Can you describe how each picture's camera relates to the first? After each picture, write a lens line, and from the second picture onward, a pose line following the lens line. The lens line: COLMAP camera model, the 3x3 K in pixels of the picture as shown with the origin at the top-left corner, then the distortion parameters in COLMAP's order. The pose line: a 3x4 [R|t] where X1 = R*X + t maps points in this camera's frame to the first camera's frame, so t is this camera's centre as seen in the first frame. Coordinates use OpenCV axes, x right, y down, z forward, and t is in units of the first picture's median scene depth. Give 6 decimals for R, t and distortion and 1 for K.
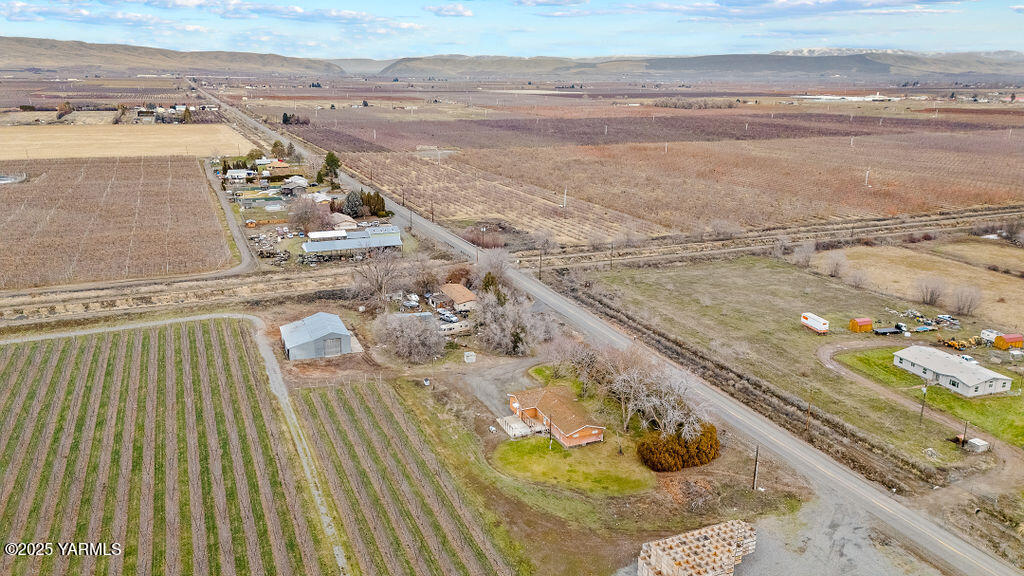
lens RADIAL K [[747.8, 0, 512.0], [0, 747.8, 288.0], [0, 0, 1]] dist [0.038221, -0.000738]
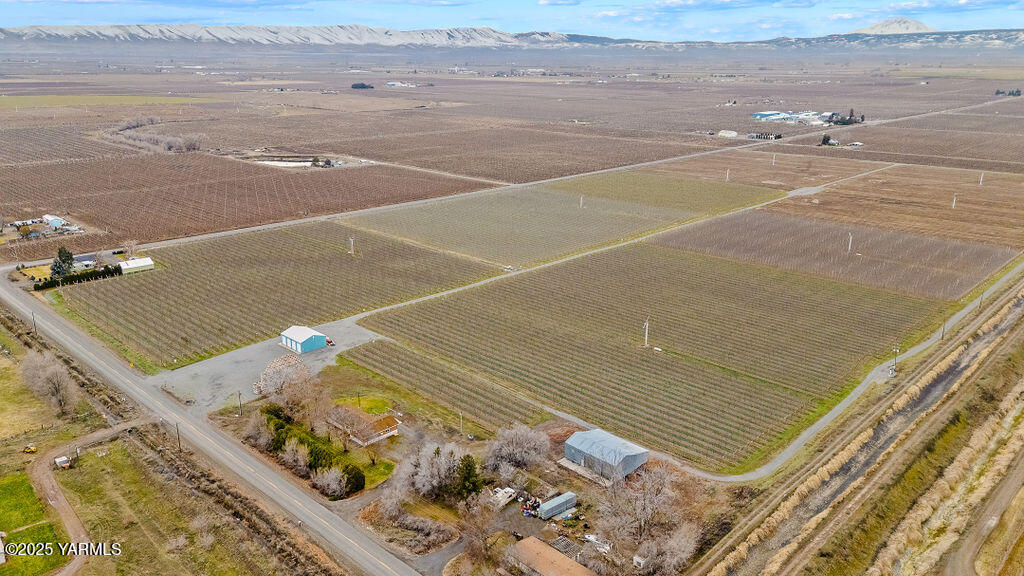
lens RADIAL K [[747.8, 0, 512.0], [0, 747.8, 288.0], [0, 0, 1]] dist [0.038221, -0.000738]
pose [[-0.929759, 0.091470, -0.356625, 0.215130], [-0.117853, 0.843733, 0.523665, -0.651035], [0.348796, 0.528911, -0.773689, 1.591984]]
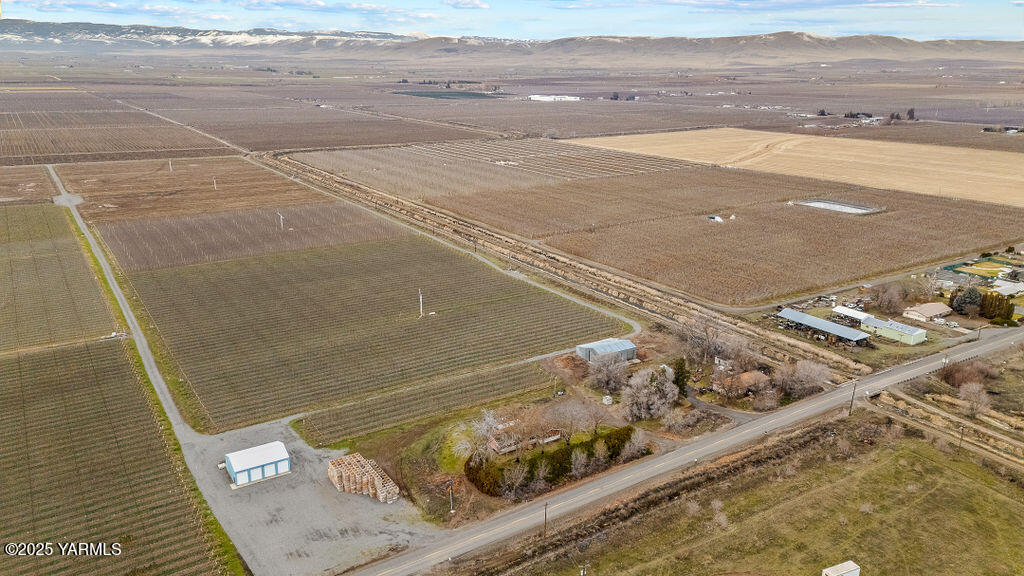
lens RADIAL K [[747.8, 0, 512.0], [0, 747.8, 288.0], [0, 0, 1]] dist [0.038221, -0.000738]
pose [[0.152924, 0.279224, -0.947970, 1.044786], [-0.279484, 0.932312, 0.229527, -0.327769], [0.947894, 0.229843, 0.220611, 0.445934]]
